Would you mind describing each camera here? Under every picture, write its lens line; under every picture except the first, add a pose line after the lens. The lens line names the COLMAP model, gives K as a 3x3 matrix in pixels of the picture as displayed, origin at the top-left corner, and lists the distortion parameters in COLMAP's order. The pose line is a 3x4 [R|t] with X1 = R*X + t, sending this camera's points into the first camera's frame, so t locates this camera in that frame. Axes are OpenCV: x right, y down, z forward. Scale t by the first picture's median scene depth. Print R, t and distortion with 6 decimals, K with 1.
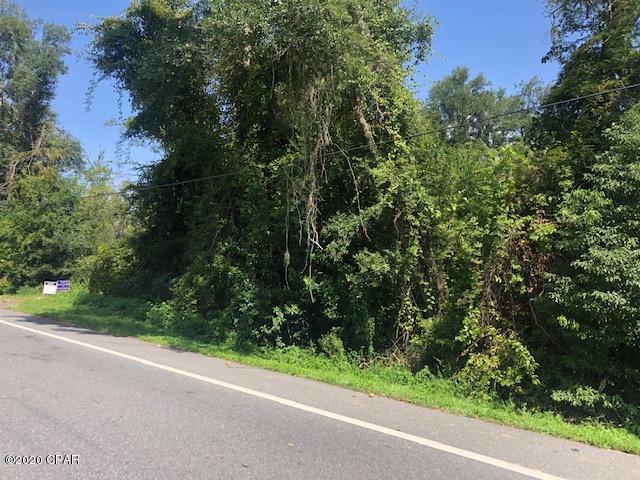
lens RADIAL K [[561.4, 0, 317.3], [0, 561.4, 240.6], [0, 0, 1]] dist [0.096718, -0.077265]
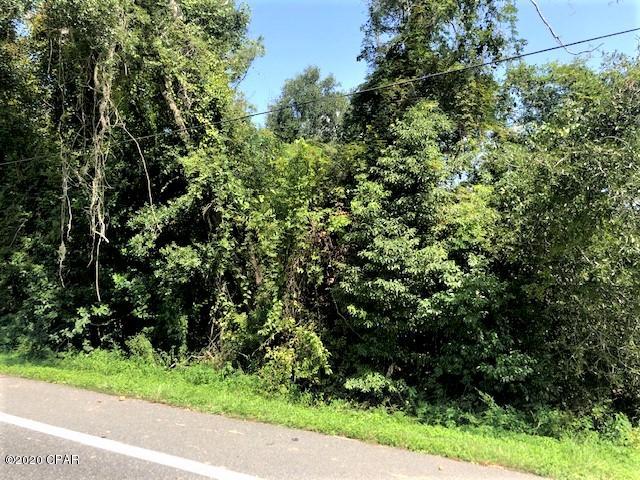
lens RADIAL K [[561.4, 0, 320.3], [0, 561.4, 238.7], [0, 0, 1]] dist [0.096718, -0.077265]
pose [[0.976405, -0.004437, 0.215901, 0.120836], [0.004771, 0.999988, -0.001029, 0.010480], [-0.215893, 0.002035, 0.976415, 0.021704]]
